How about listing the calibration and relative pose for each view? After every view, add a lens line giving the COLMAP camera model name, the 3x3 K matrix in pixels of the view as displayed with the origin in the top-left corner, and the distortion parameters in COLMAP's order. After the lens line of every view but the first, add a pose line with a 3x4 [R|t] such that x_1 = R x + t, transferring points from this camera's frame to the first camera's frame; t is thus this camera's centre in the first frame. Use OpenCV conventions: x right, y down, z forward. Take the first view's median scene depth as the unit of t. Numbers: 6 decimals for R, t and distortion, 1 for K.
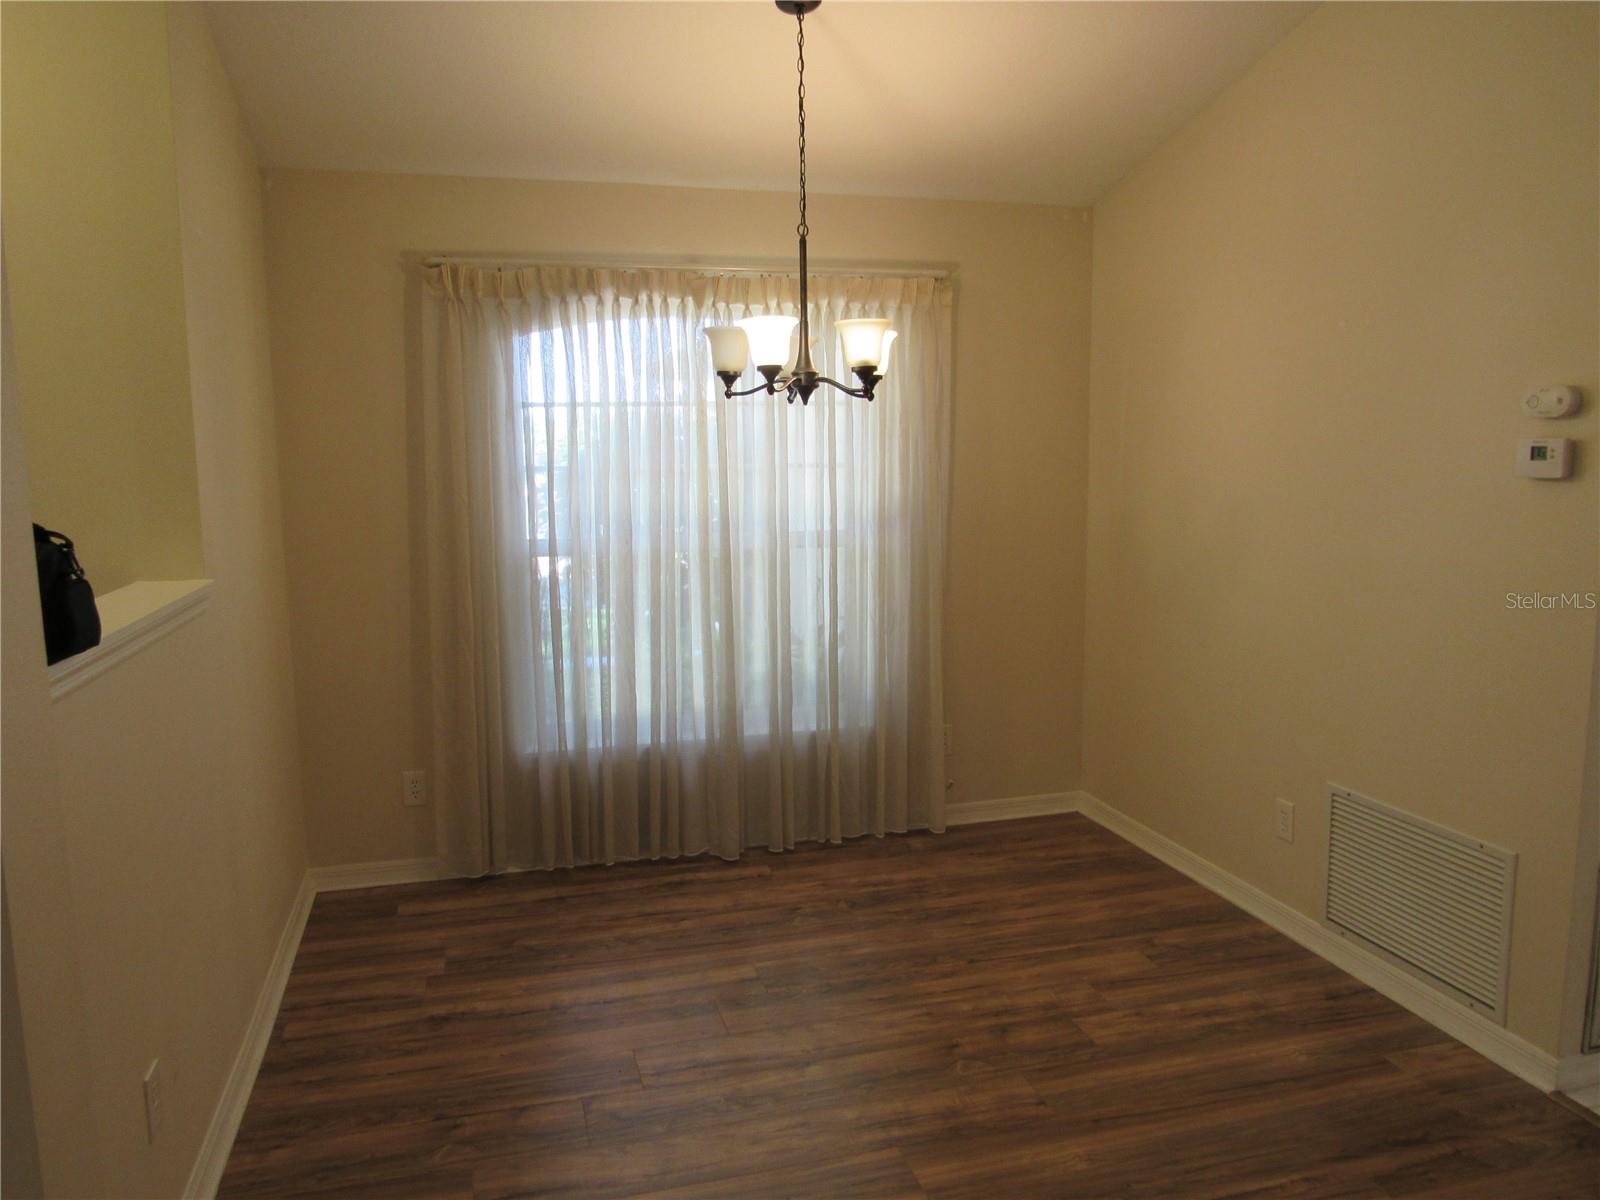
lens RADIAL K [[1152.8, 0, 800.0], [0, 1152.8, 600.0], [0, 0, 1]] dist [-0.026937, 0.026756]
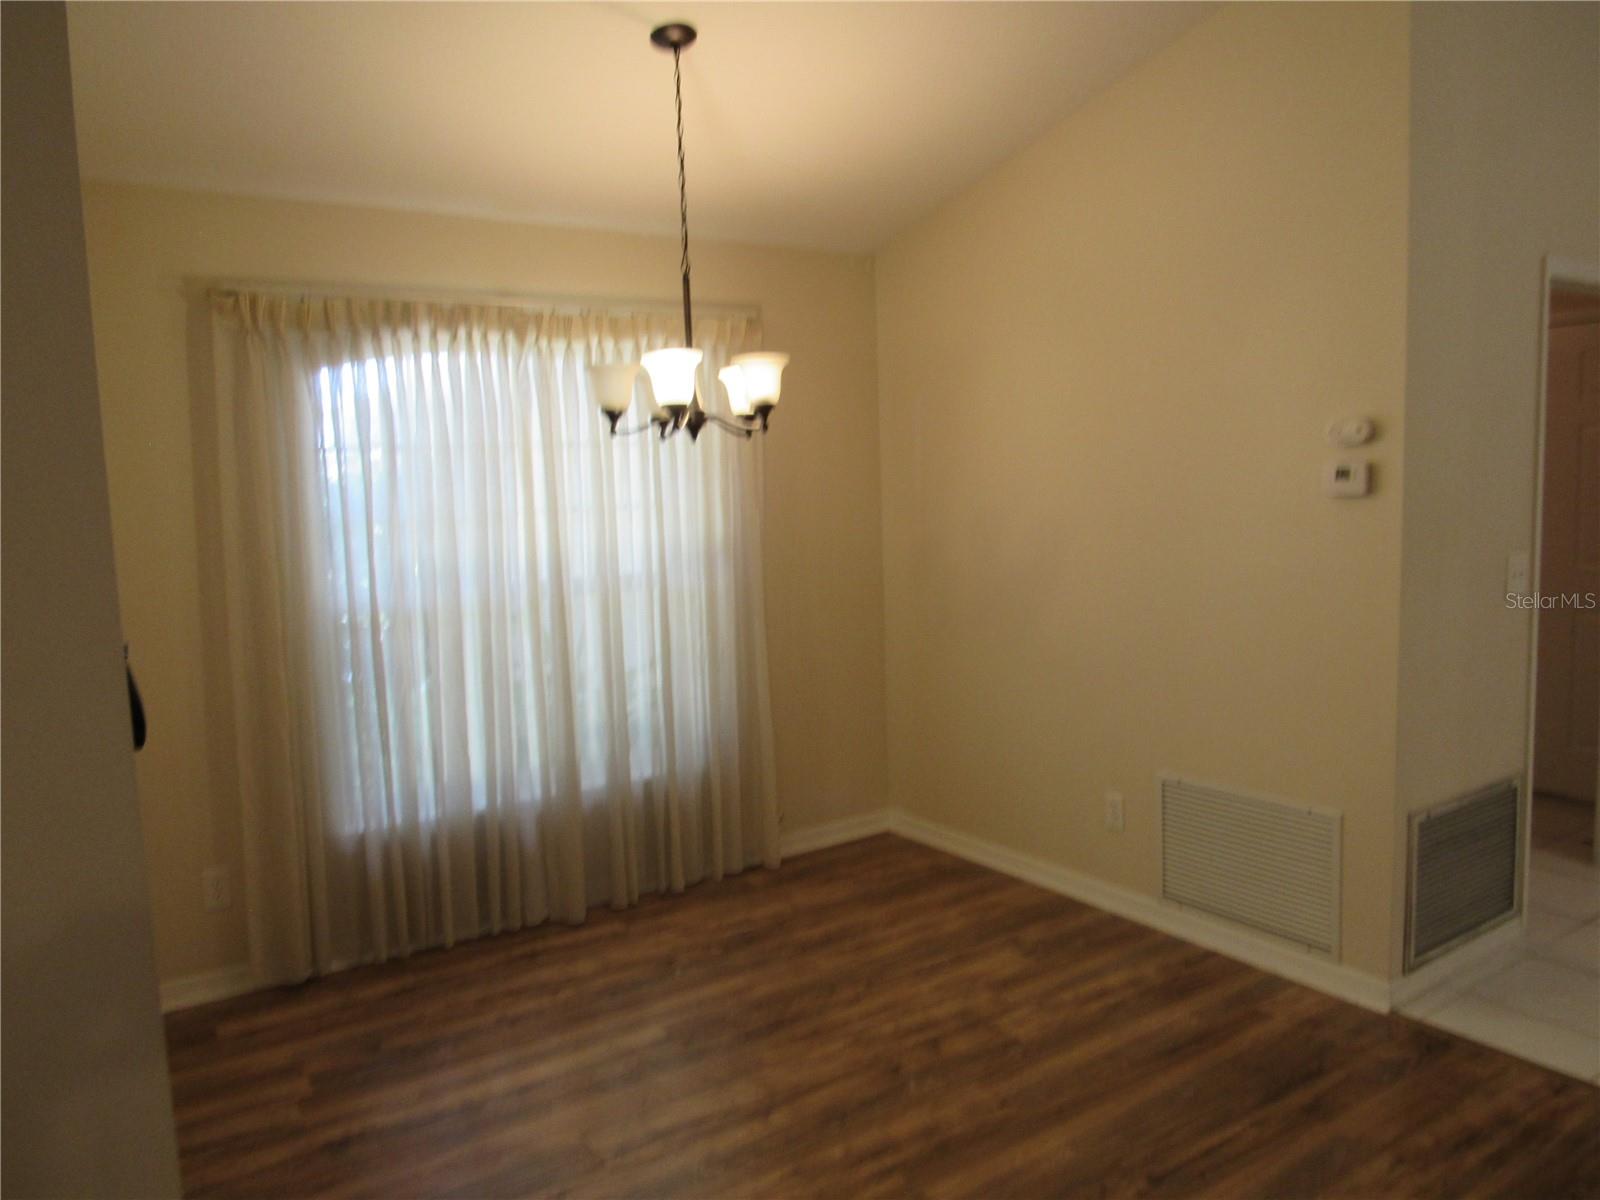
lens RADIAL K [[1152.0, 0, 800.0], [0, 1152.0, 600.0], [0, 0, 1]] dist [-0.014530, -0.003197]
pose [[0.948275, -0.054658, 0.312709, -0.186290], [0.065889, 0.997502, -0.025454, -0.003105], [-0.310536, 0.044742, 0.949508, 0.032480]]
